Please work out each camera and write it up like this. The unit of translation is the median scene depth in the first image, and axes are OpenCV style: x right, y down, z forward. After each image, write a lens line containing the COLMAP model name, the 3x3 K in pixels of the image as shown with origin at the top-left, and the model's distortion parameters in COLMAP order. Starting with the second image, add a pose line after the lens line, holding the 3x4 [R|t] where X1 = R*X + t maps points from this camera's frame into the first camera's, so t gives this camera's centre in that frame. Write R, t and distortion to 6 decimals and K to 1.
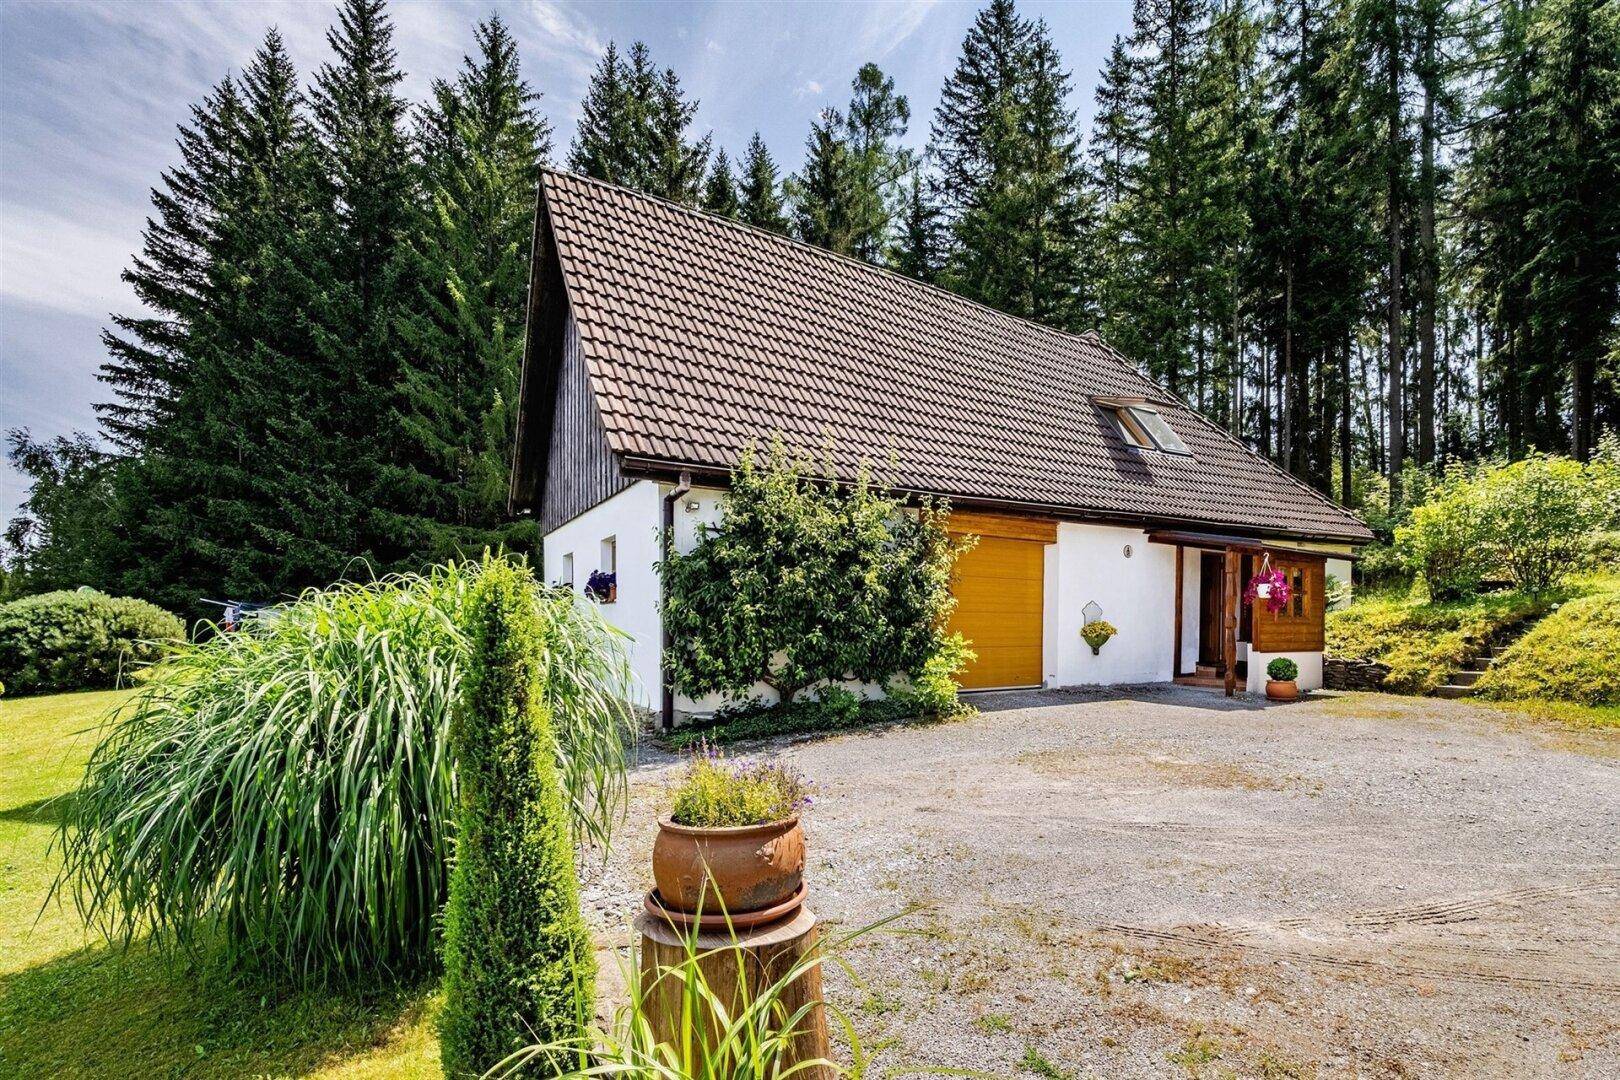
lens RADIAL K [[777.0, 0, 901.2], [0, 777.0, 639.8], [0, 0, 1]] dist [-0.001477, 0.000411]
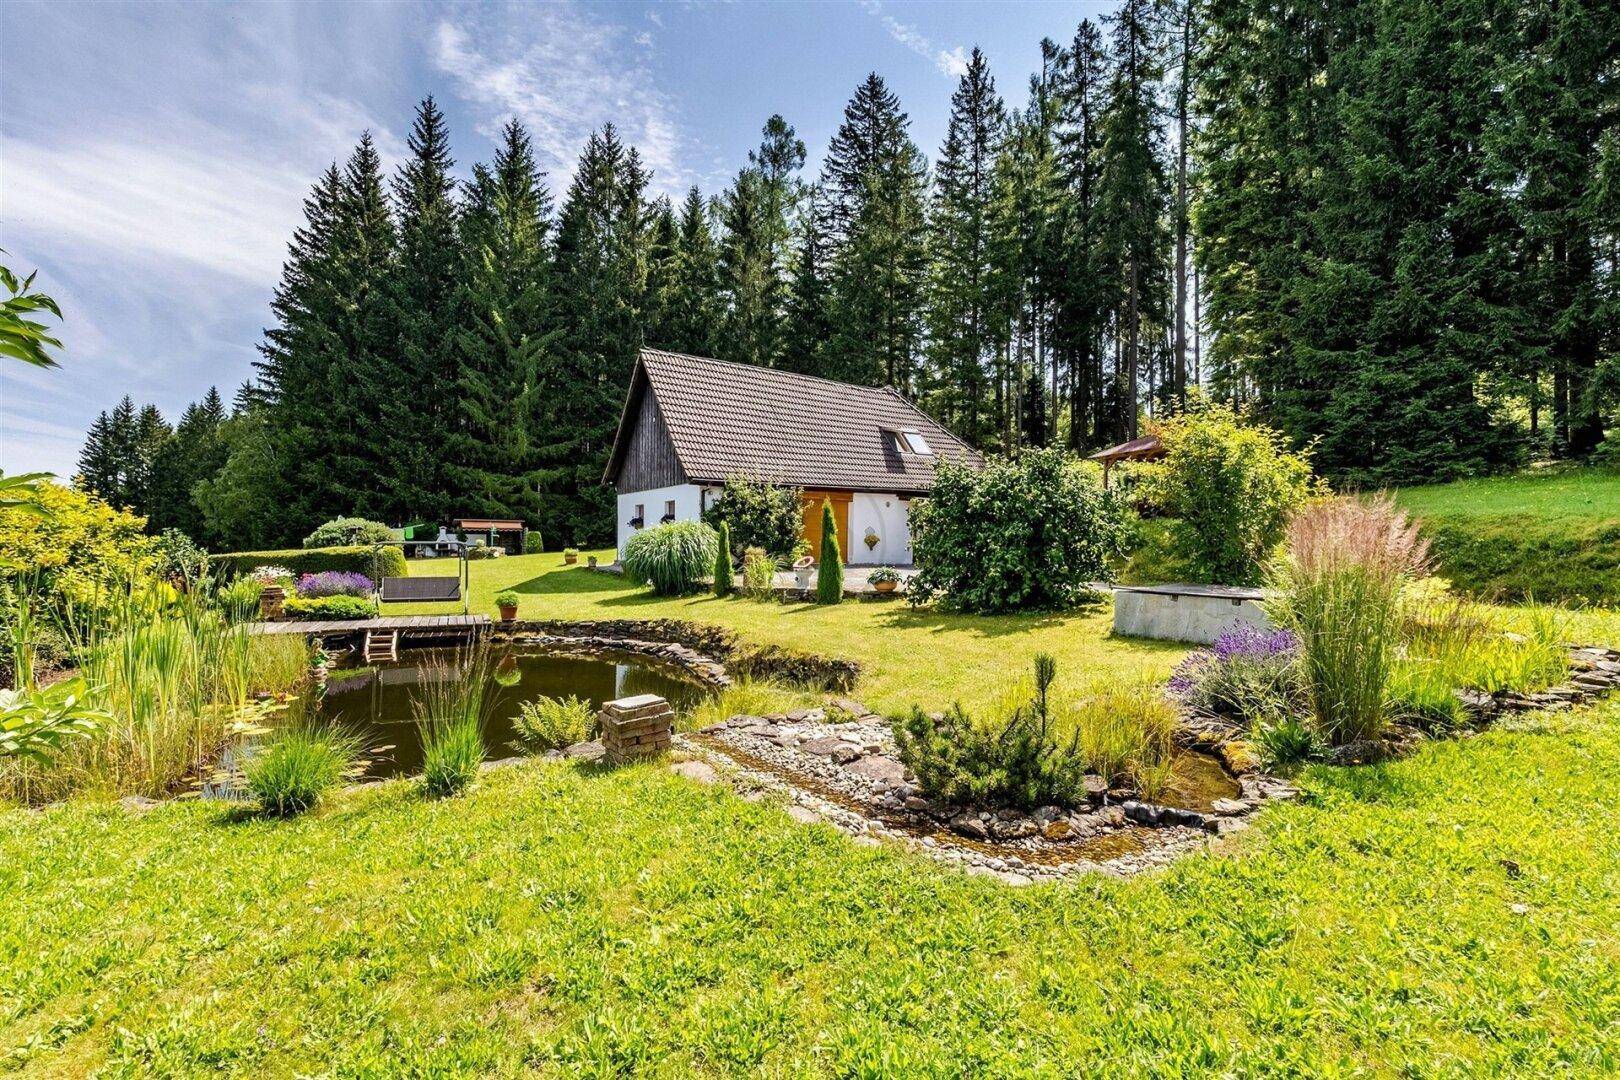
lens RADIAL K [[758.3, 0, 807.9], [0, 758.3, 564.5], [0, 0, 1]] dist [0.005366, 0.000022]
pose [[0.999979, 0.005334, 0.003594, 0.020033], [-0.005338, 0.999985, 0.001109, 0.021534], [-0.003588, -0.001128, 0.999993, -0.439965]]
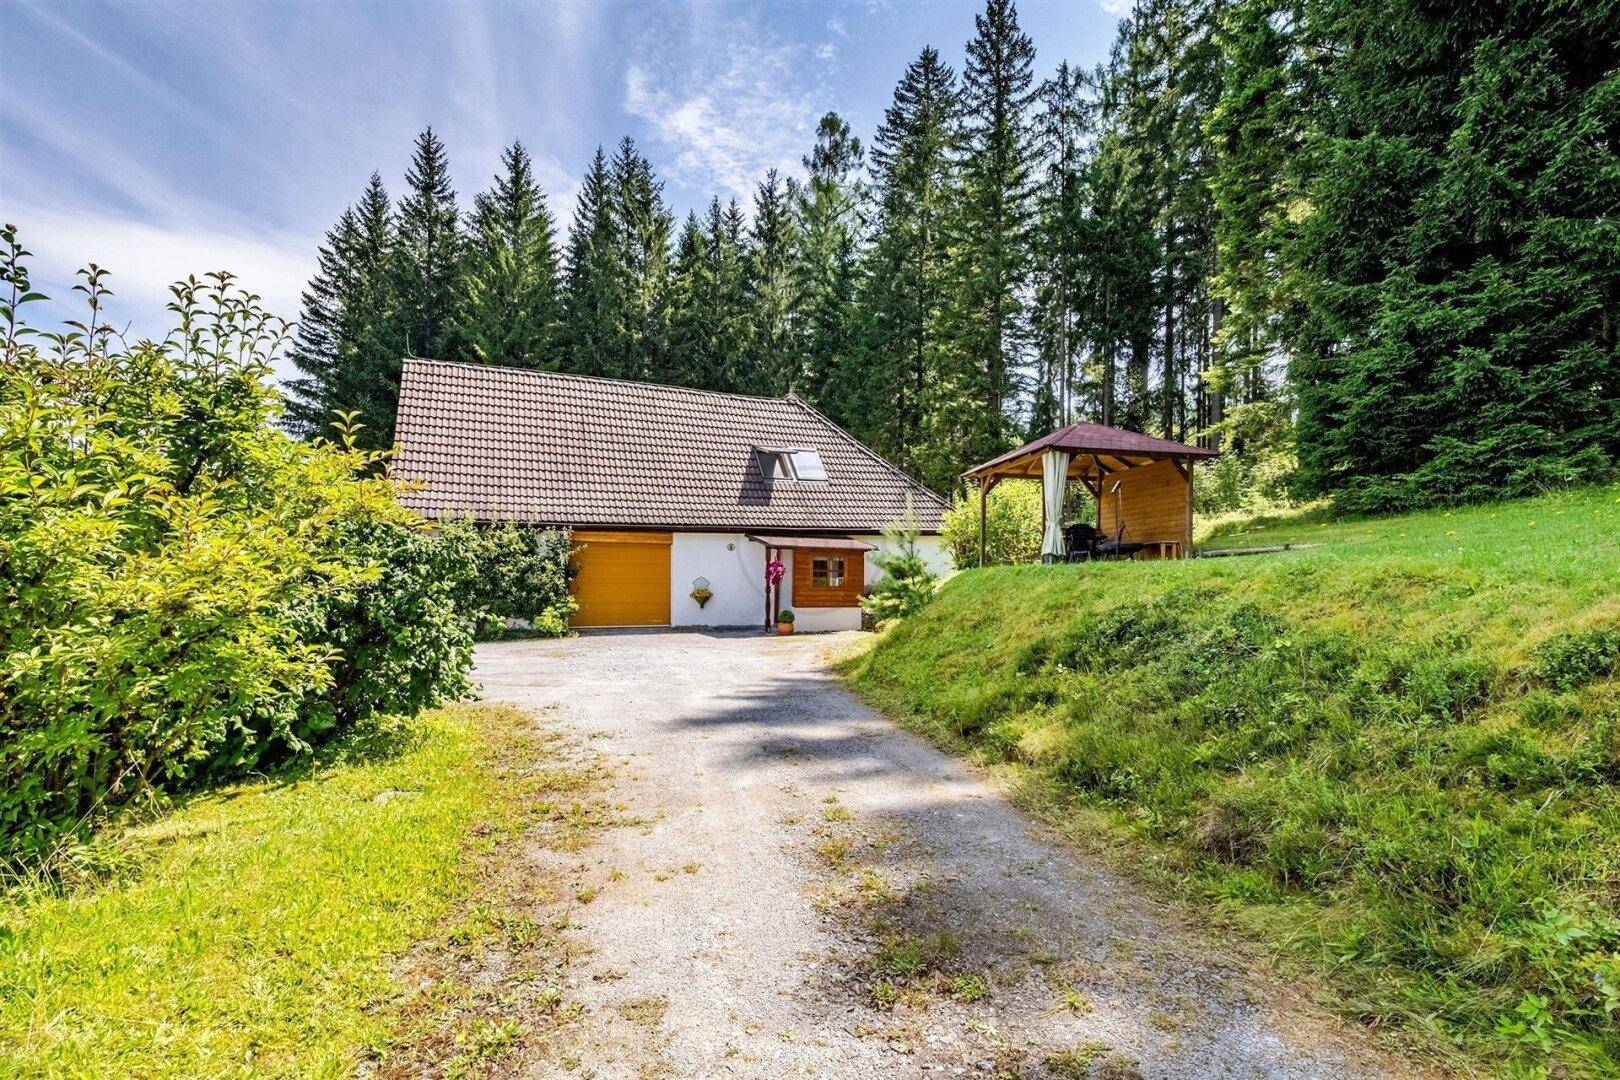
lens RADIAL K [[754.5, 0, 835.9], [0, 754.5, 600.6], [0, 0, 1]] dist [0.000006, 0.000127]
pose [[0.979460, 0.005323, -0.201568, 0.319061], [-0.004562, 0.999981, 0.004238, -0.001901], [0.201587, -0.003232, 0.979465, -0.204073]]
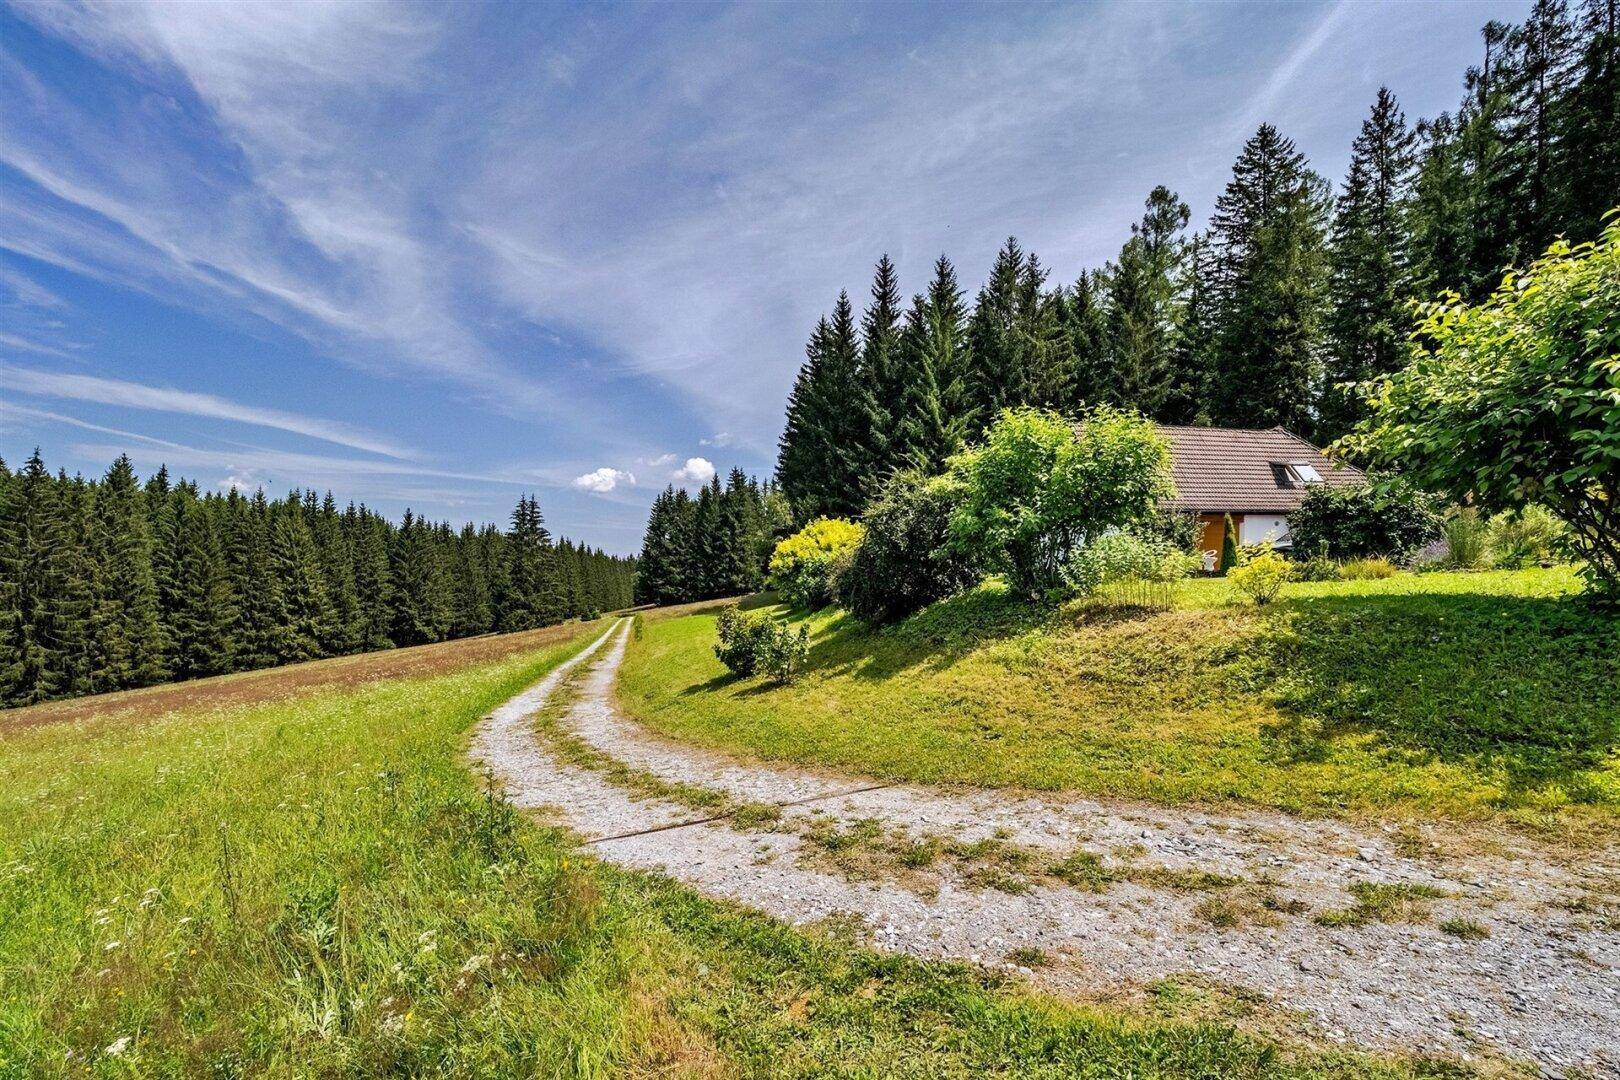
lens RADIAL K [[722.6, 0, 785.7], [0, 722.6, 600.9], [0, 0, 1]] dist [-0.004035, 0.006611]
pose [[0.878644, 0.004491, -0.477456, -0.007853], [-0.008889, 0.999936, -0.006953, 0.075613], [0.477395, 0.010353, 0.878628, -0.798770]]
